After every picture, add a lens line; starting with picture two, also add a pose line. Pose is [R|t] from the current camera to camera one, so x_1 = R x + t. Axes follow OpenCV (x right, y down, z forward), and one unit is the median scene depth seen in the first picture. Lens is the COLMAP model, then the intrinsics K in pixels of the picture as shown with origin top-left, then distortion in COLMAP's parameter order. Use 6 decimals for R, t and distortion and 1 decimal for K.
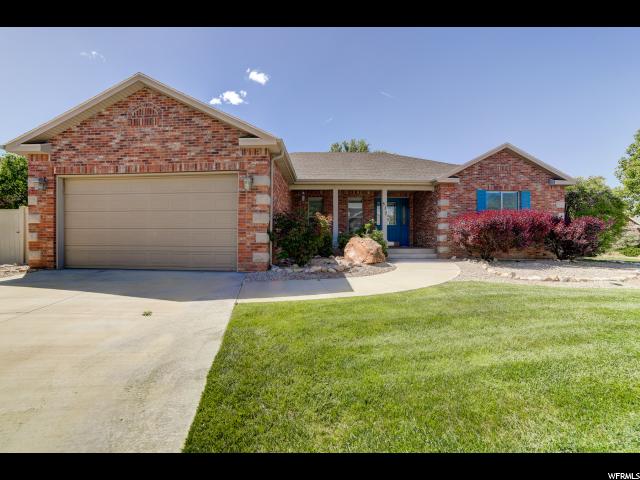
lens RADIAL K [[264.0, 0, 320.0], [0, 264.0, 240.0], [0, 0, 1]] dist [-0.091803, 0.029632]
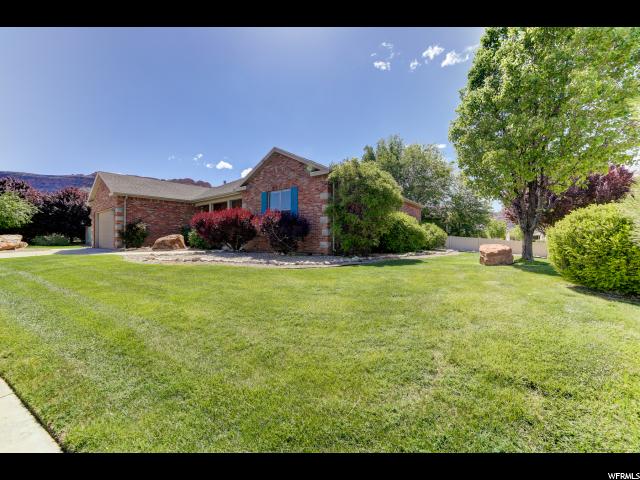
lens RADIAL K [[264.0, 0, 320.0], [0, 264.0, 240.0], [0, 0, 1]] dist [-0.091803, 0.029632]
pose [[0.790711, -0.000346, -0.612189, 2.385496], [-0.001194, 0.999997, -0.002107, 0.035477], [0.612188, 0.002397, 0.790708, 0.323080]]
